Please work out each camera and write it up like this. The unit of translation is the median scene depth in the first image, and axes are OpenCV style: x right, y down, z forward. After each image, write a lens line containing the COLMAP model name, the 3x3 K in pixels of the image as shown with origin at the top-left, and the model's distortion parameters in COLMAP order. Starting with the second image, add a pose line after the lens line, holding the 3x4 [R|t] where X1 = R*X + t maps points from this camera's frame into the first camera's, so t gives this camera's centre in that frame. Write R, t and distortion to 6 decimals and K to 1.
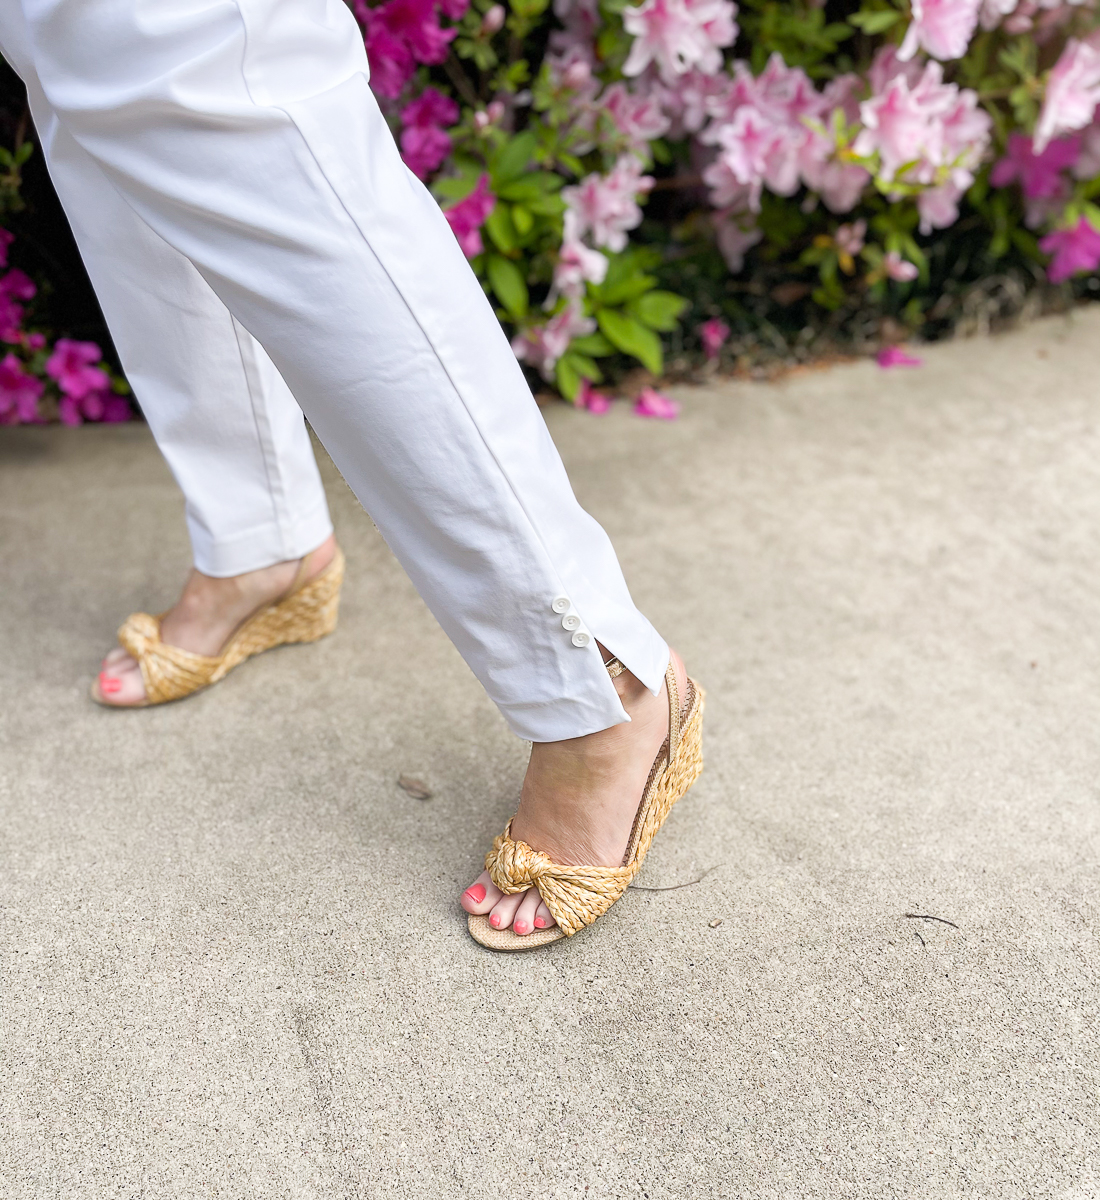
lens RADIAL K [[1092.6, 0, 546.0], [0, 1092.6, 730.1], [0, 0, 1]] dist [0.070831, -0.120936]
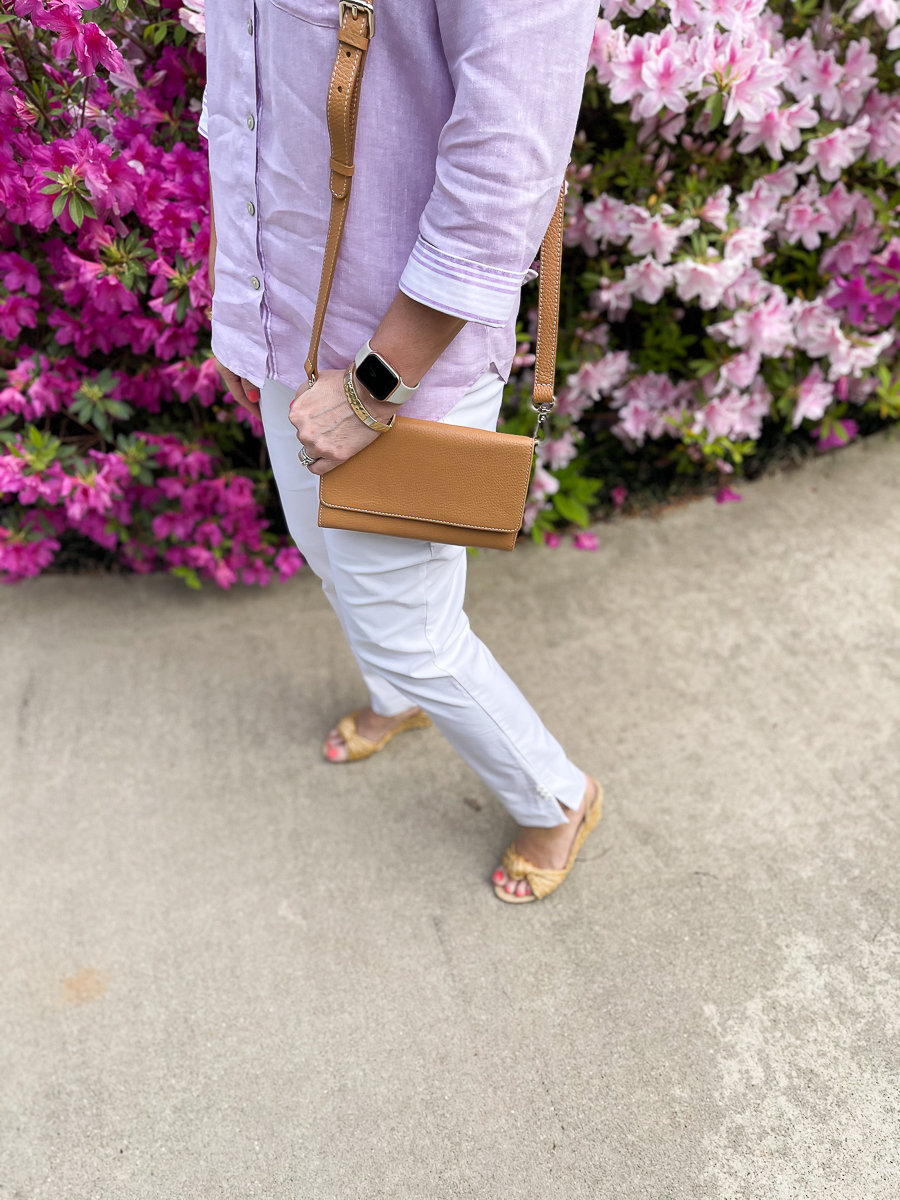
lens RADIAL K [[885.3, 0, 450.0], [0, 885.3, 600.0], [0, 0, 1]] dist [0.055065, -0.087267]
pose [[0.997795, -0.010968, -0.065464, -0.034047], [0.015082, 0.997919, 0.062690, -0.353181], [0.064640, -0.063539, 0.995884, -0.563989]]
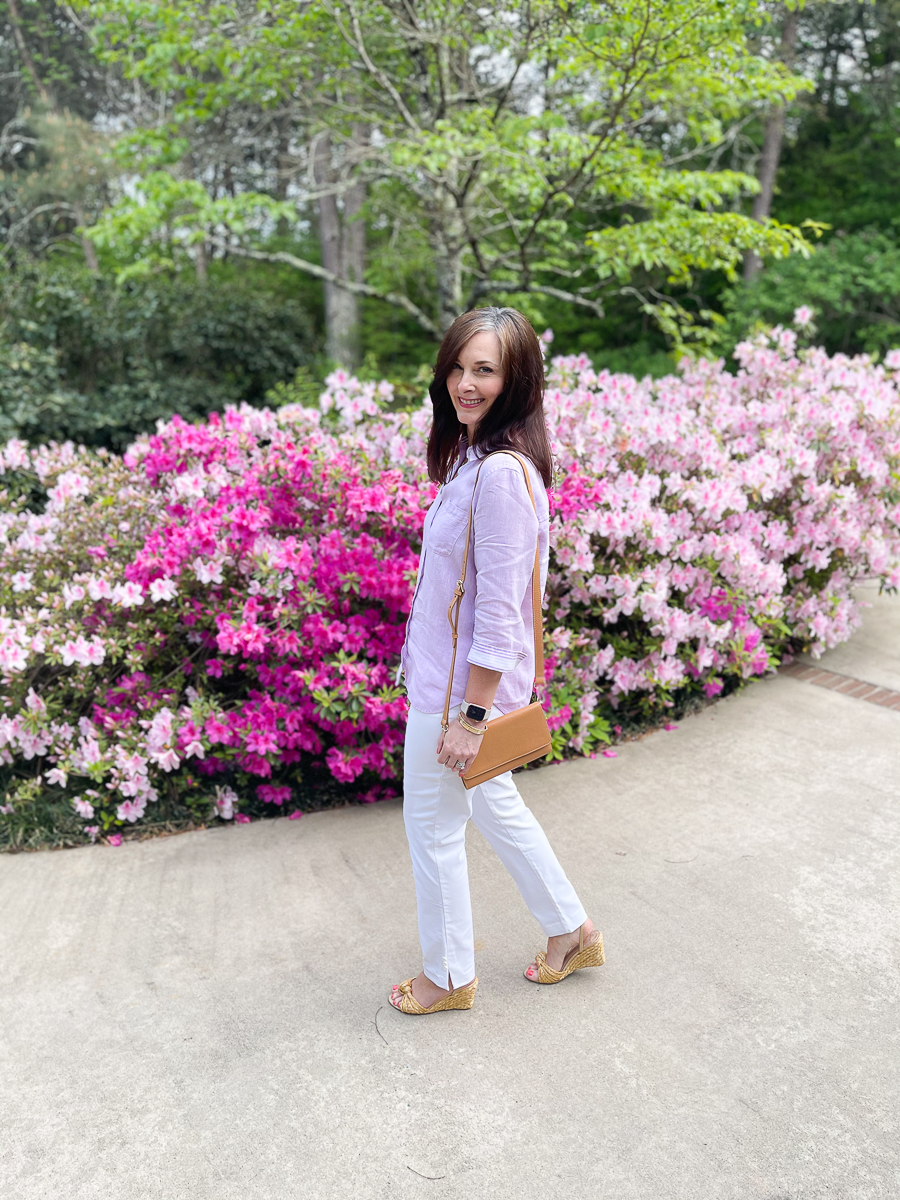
lens RADIAL K [[885.3, 0, 450.0], [0, 885.3, 600.0], [0, 0, 1]] dist [0.055065, -0.087267]
pose [[0.974024, -0.124139, 0.189384, -0.948887], [0.194738, 0.886012, -0.420786, 0.369683], [-0.115561, 0.446736, 0.887171, -1.737896]]
